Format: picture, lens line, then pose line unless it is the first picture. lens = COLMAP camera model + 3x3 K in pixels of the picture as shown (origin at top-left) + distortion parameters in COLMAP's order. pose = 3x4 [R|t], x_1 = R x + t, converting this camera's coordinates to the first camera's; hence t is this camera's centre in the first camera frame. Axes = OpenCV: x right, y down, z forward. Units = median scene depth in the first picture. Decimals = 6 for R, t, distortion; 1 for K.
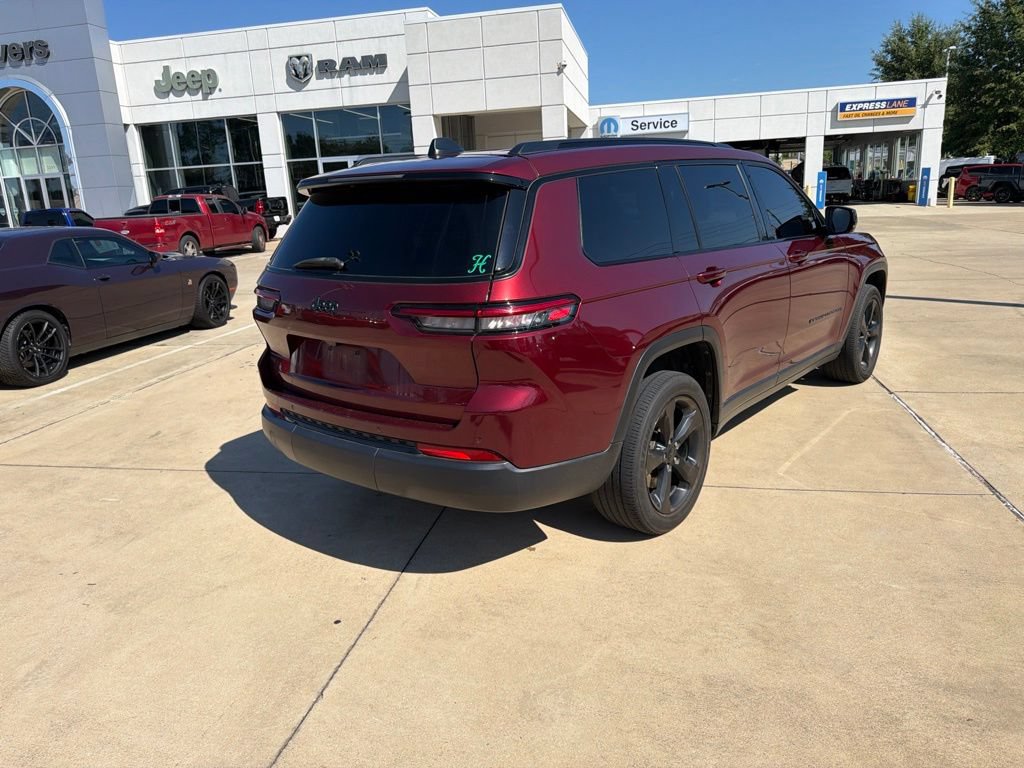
lens RADIAL K [[725.8, 0, 499.6], [0, 725.8, 383.2], [0, 0, 1]] dist [0.021608, -0.028053]
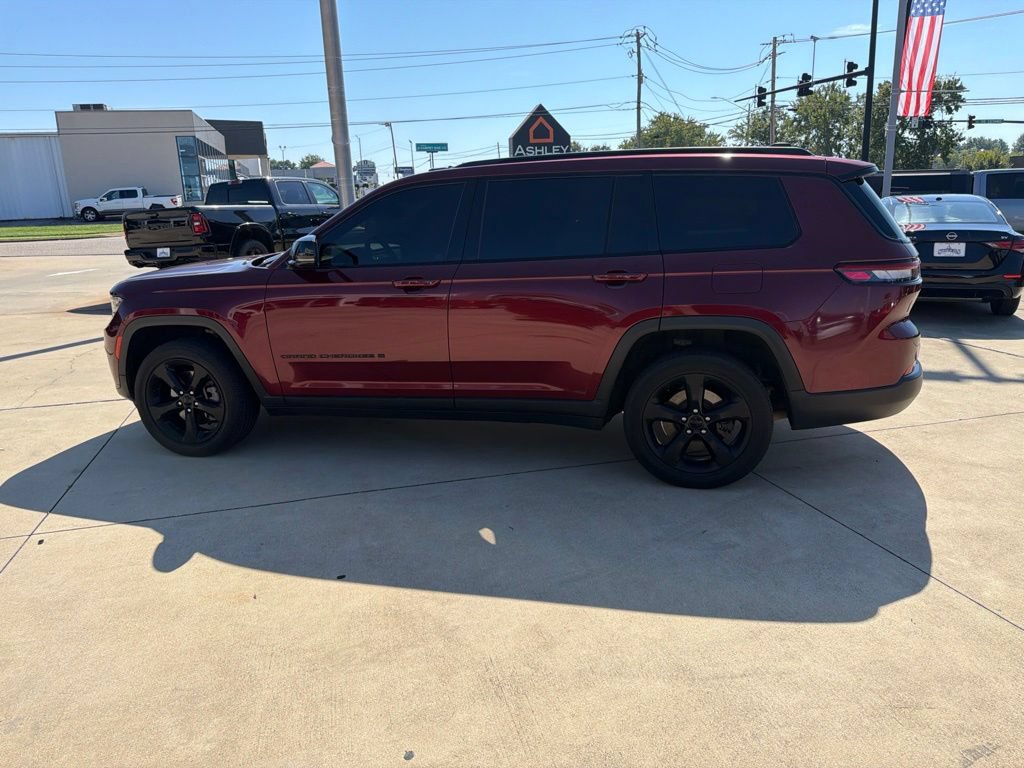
lens RADIAL K [[725.8, 0, 508.7], [0, 725.8, 379.7], [0, 0, 1]] dist [0.021608, -0.028053]
pose [[-0.450091, -0.158188, 0.878860, -0.128405], [0.270781, 0.913669, 0.303128, -0.057323], [-0.850938, 0.374413, -0.368400, 0.245516]]
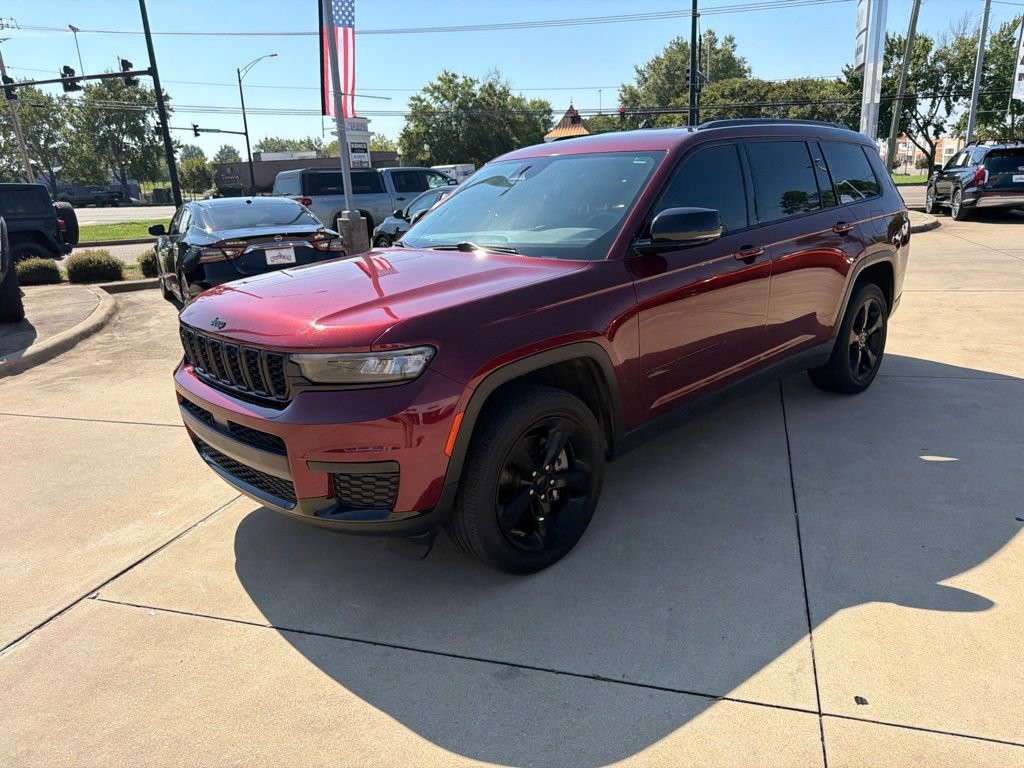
lens RADIAL K [[725.8, 0, 508.3], [0, 725.8, 388.1], [0, 0, 1]] dist [0.021608, -0.028053]
pose [[-0.990293, 0.061097, 0.124845, 0.042089], [0.116560, 0.854345, 0.506467, -0.087785], [-0.075717, 0.516102, -0.853174, 0.331473]]
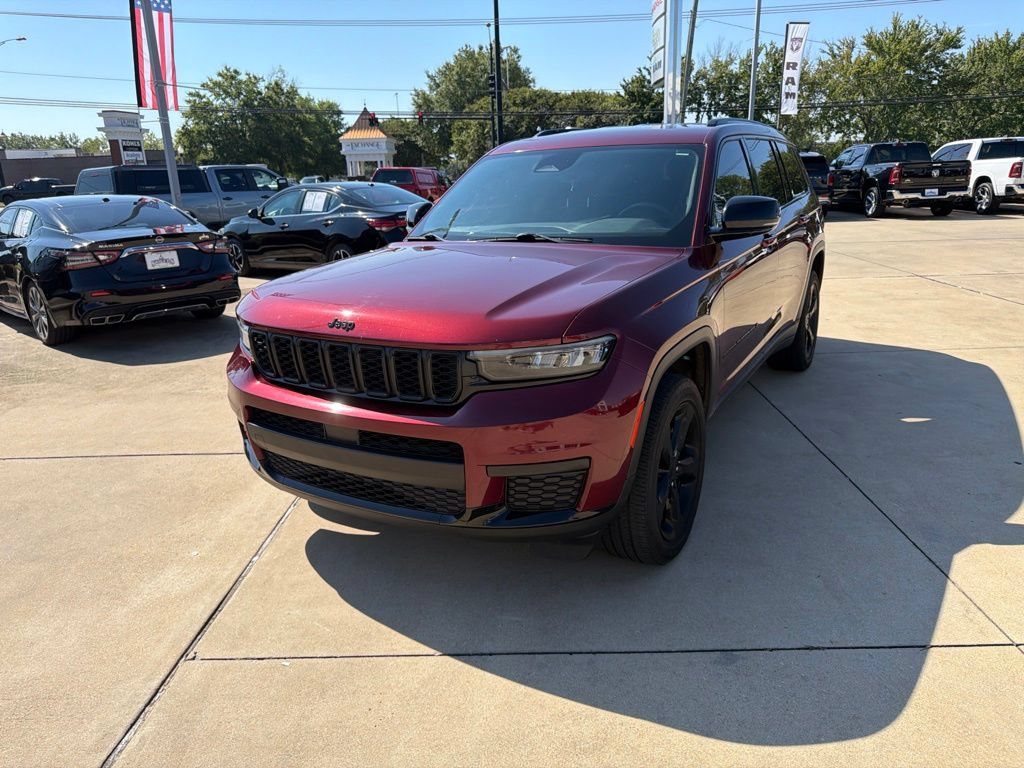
lens RADIAL K [[725.8, 0, 506.7], [0, 725.8, 384.3], [0, 0, 1]] dist [0.021608, -0.028053]
pose [[-0.981434, 0.128172, -0.142684, 0.088286], [0.036145, 0.854195, 0.518695, -0.088245], [0.188363, 0.503908, -0.842969, 0.326483]]
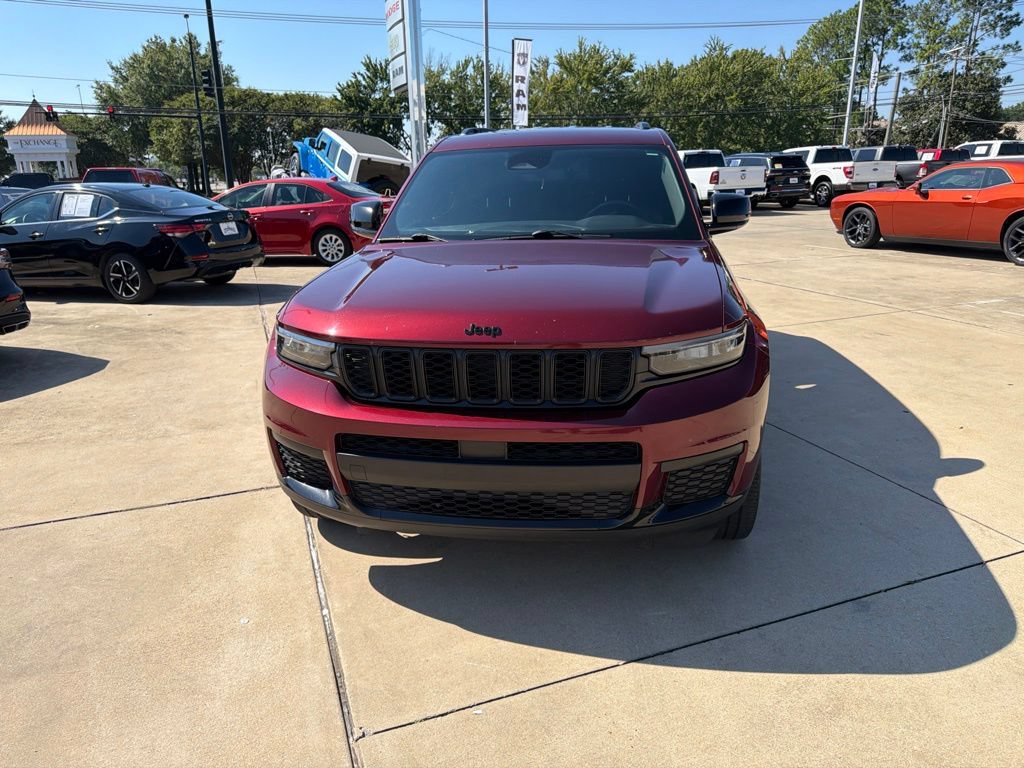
lens RADIAL K [[725.8, 0, 504.5], [0, 725.8, 387.7], [0, 0, 1]] dist [0.021608, -0.028053]
pose [[-0.849130, 0.216737, -0.481666, 0.133865], [-0.070288, 0.857452, 0.509742, -0.084940], [0.523485, 0.466693, -0.712854, 0.305494]]
